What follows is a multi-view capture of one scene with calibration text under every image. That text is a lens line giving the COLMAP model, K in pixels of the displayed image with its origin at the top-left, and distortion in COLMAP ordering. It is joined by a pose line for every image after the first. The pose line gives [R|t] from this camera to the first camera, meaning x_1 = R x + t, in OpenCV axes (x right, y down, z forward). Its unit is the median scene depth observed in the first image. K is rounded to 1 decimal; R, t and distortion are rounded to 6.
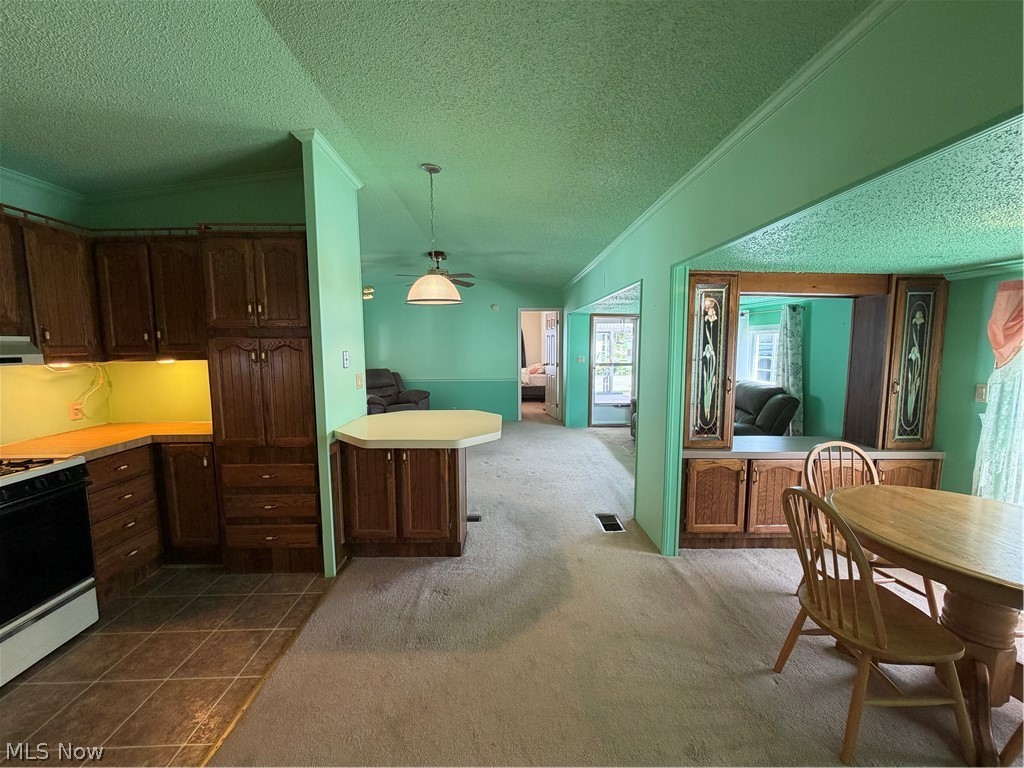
lens RADIAL K [[407.6, 0, 514.5], [0, 407.6, 385.2], [0, 0, 1]] dist [-0.000063, -0.000157]
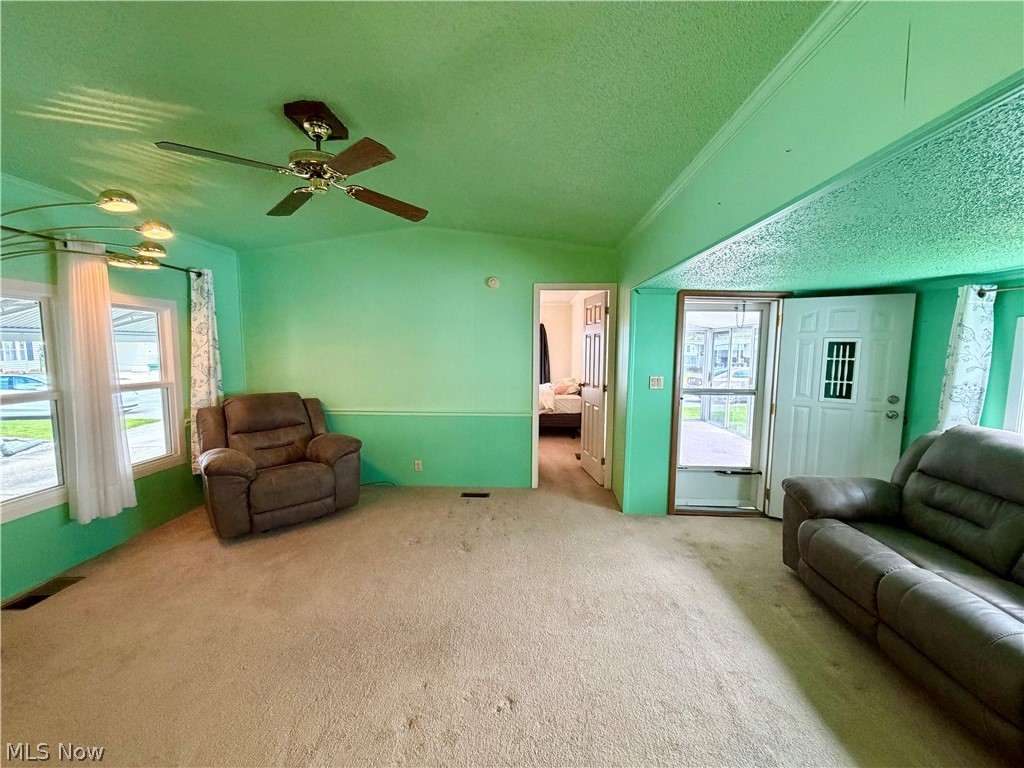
lens RADIAL K [[407.6, 0, 514.5], [0, 407.6, 385.2], [0, 0, 1]] dist [-0.000063, -0.000157]
pose [[0.997668, 0.016143, -0.066310, 0.023055], [-0.016631, 0.999839, -0.006811, -0.056576], [0.066189, 0.007898, 0.997776, 0.518990]]
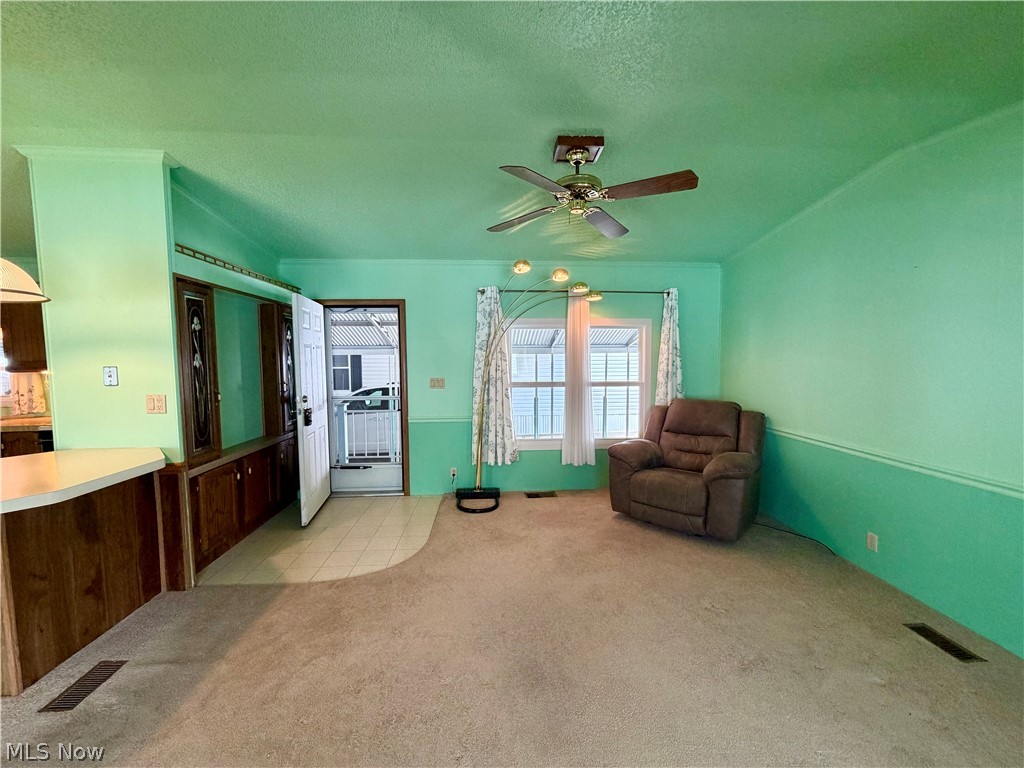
lens RADIAL K [[407.6, 0, 514.5], [0, 407.6, 385.2], [0, 0, 1]] dist [-0.000063, -0.000157]
pose [[0.038646, 0.072294, -0.996634, 0.210161], [-0.094272, 0.993195, 0.068389, -0.078429], [0.994796, 0.091311, 0.045198, 0.775584]]
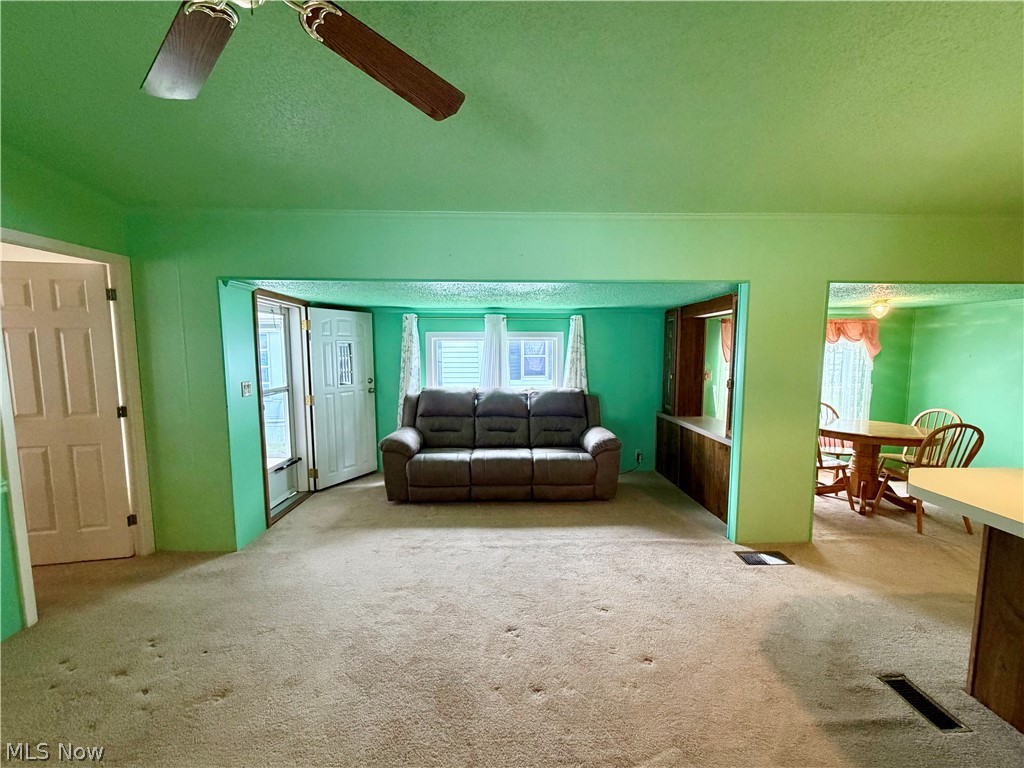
lens RADIAL K [[413.4, 0, 514.8], [0, 413.4, 385.7], [0, 0, 1]] dist [-0.000820, -0.000263]
pose [[0.001997, -0.092267, 0.995732, -0.306929], [0.106155, 0.990127, 0.091535, -0.081683], [-0.994348, 0.105519, 0.011772, 0.750088]]
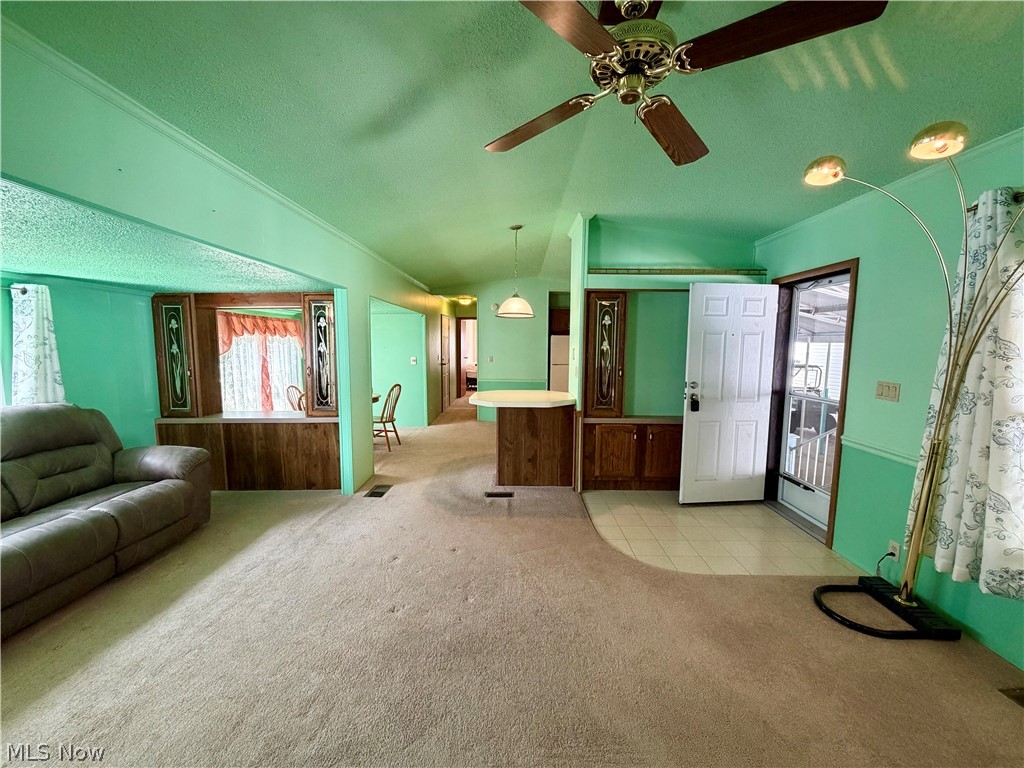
lens RADIAL K [[407.6, 0, 514.5], [0, 407.6, 385.2], [0, 0, 1]] dist [-0.000063, -0.000157]
pose [[-0.999260, -0.007295, 0.037779, -0.105228], [0.000562, 0.978988, 0.203916, -0.109389], [-0.038472, 0.203786, -0.978259, 1.068946]]
